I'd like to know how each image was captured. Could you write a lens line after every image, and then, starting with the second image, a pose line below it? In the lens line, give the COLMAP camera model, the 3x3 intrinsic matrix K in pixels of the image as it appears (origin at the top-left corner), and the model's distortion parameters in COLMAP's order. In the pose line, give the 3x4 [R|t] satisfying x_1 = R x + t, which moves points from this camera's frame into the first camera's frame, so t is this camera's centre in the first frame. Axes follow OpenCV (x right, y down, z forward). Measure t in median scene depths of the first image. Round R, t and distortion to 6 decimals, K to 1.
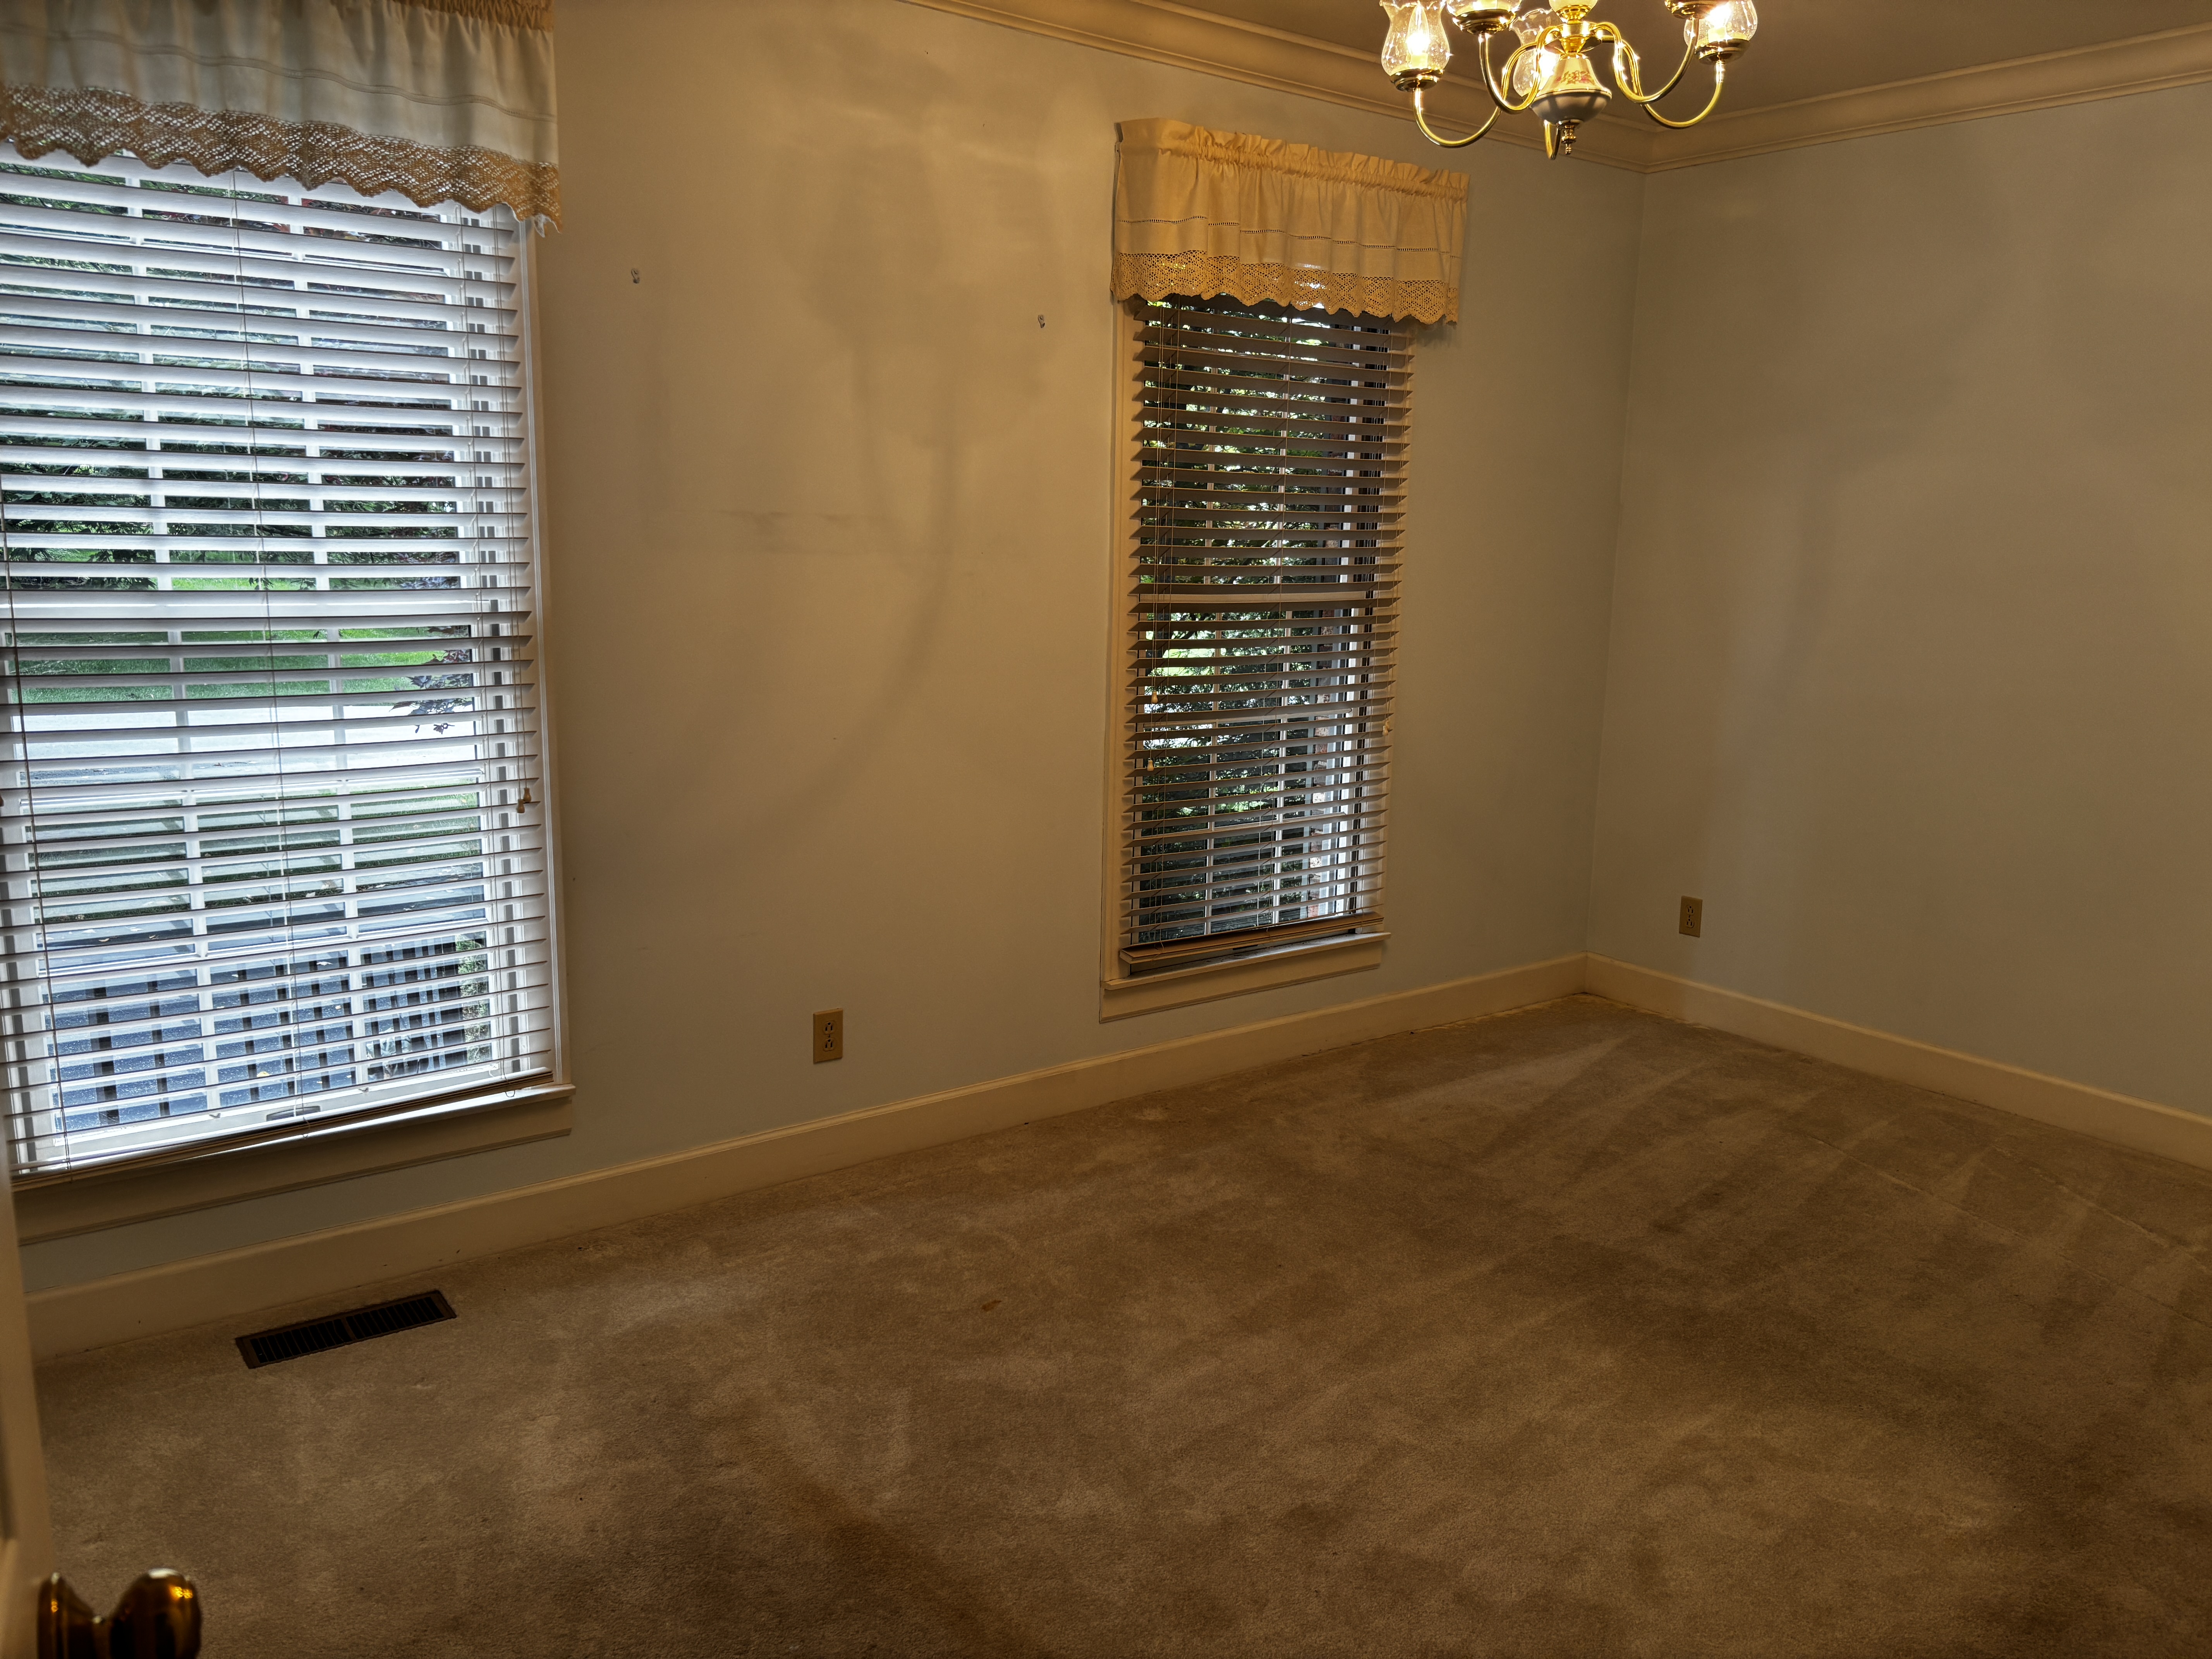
lens RADIAL K [[1677.7, 0, 1132.5], [0, 1677.7, 826.7], [0, 0, 1]] dist [0.167308, -0.279236]
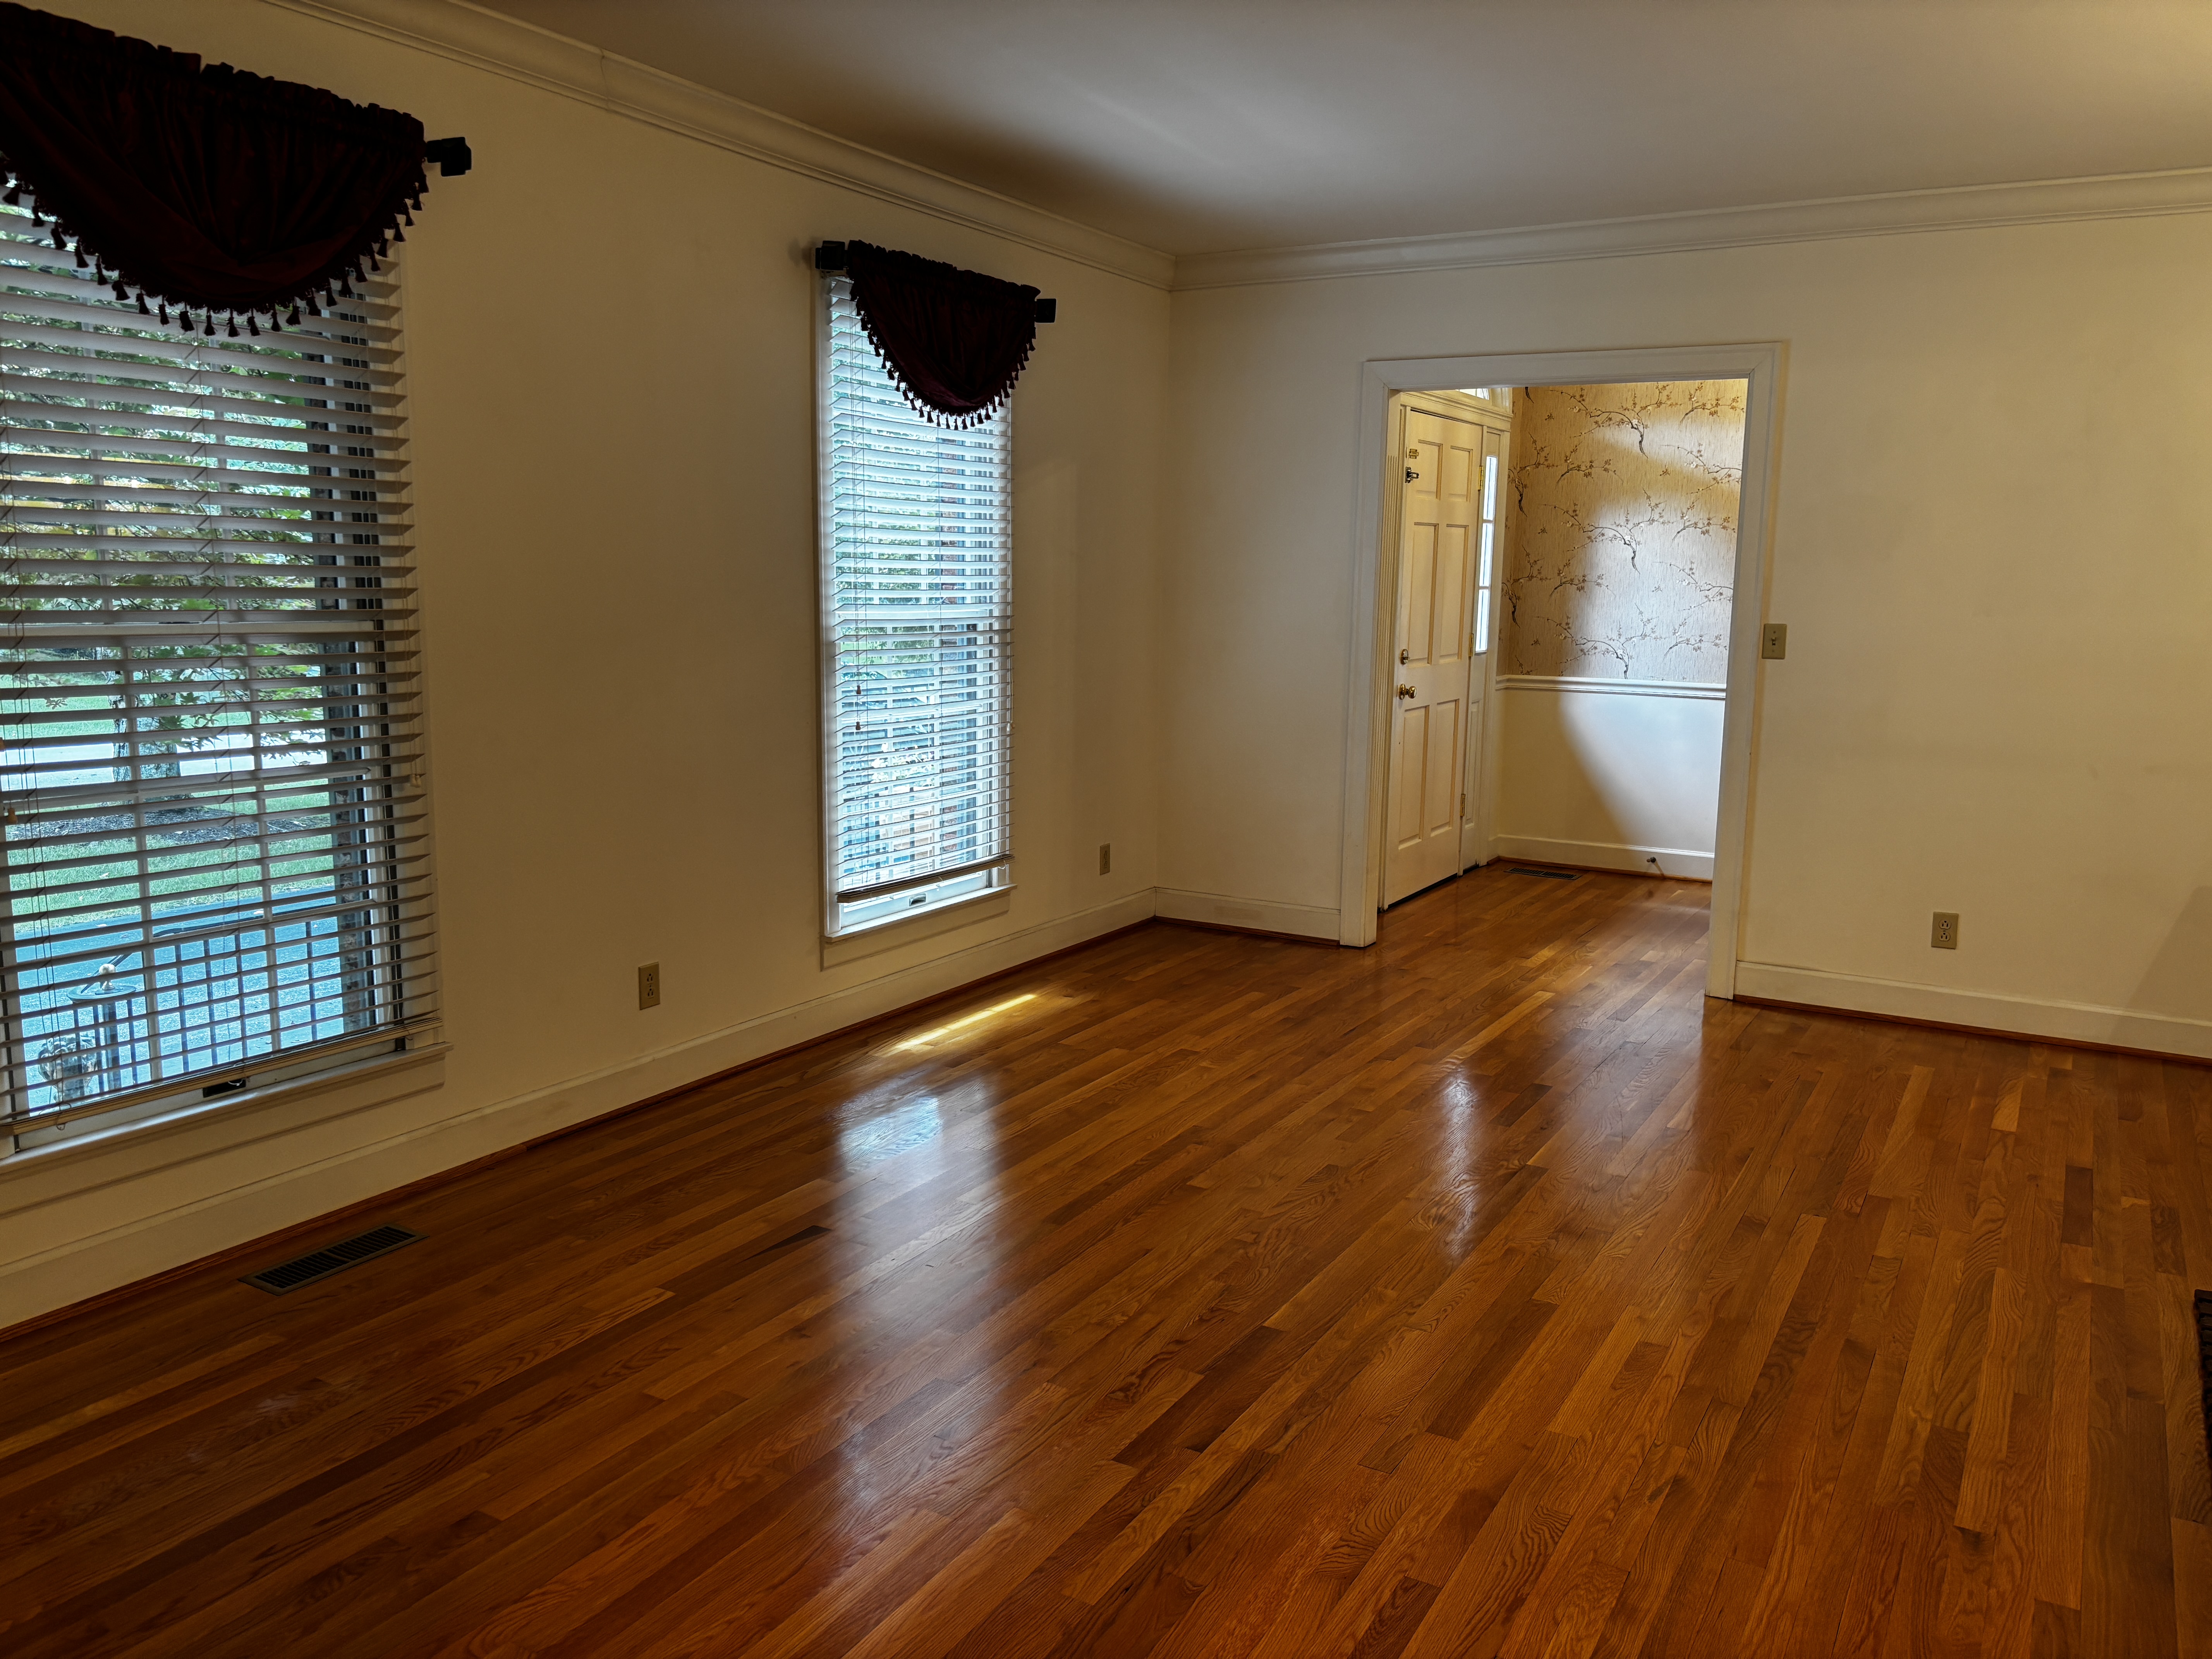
lens RADIAL K [[1677.7, 0, 1132.5], [0, 1677.7, 826.7], [0, 0, 1]] dist [0.167308, -0.279236]
pose [[0.926813, -0.053823, 0.371646, -0.893700], [0.058988, 0.998255, -0.002533, 0.107013], [-0.370861, 0.024271, 0.928371, -0.678859]]
